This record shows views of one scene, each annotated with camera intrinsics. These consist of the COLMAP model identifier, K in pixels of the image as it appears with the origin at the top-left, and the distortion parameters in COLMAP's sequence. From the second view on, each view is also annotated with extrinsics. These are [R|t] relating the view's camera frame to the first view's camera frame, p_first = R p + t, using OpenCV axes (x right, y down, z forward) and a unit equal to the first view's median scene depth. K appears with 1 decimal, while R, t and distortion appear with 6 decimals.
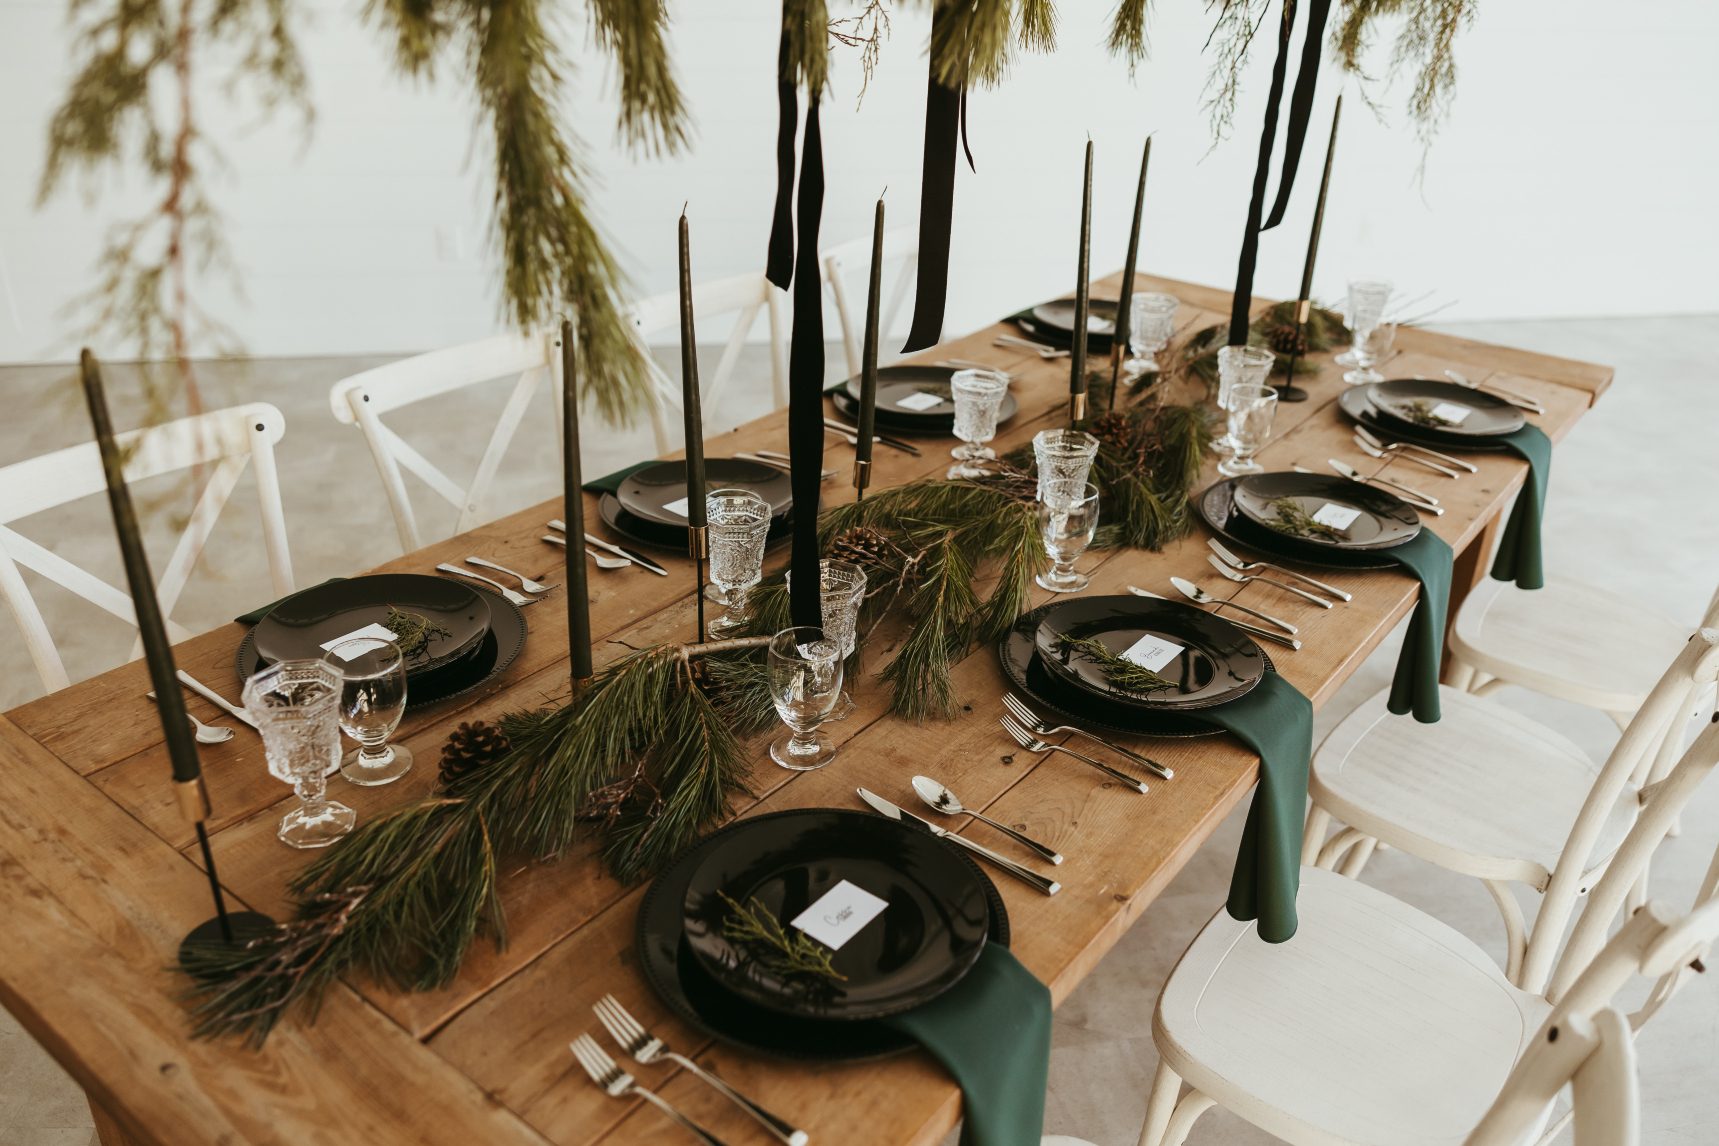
lens RADIAL K [[1374.2, 0, 859.5], [0, 1374.2, 573.0], [0, 0, 1]] dist [-0.007377, -0.002125]
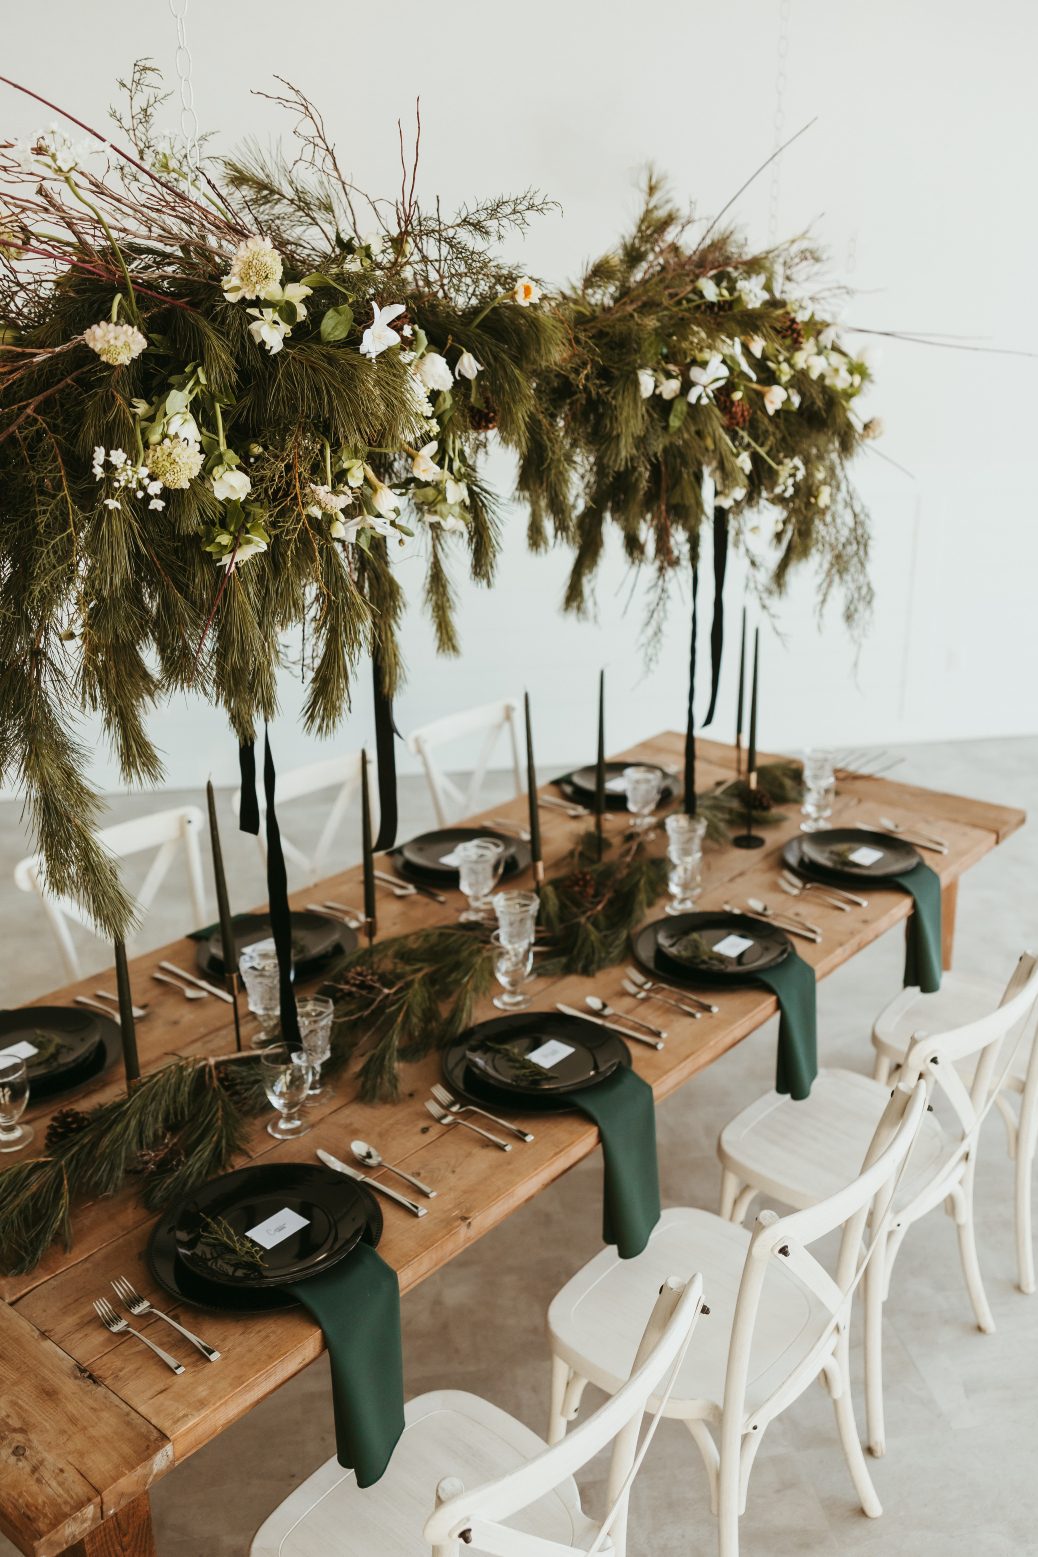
lens RADIAL K [[1326.3, 0, 517.7], [0, 1326.3, 759.7], [0, 0, 1]] dist [-0.005946, -0.001954]
pose [[0.998454, -0.027541, -0.048284, 0.287670], [0.020024, 0.988516, -0.149781, -0.044260], [0.051855, 0.148583, 0.987540, -0.479827]]
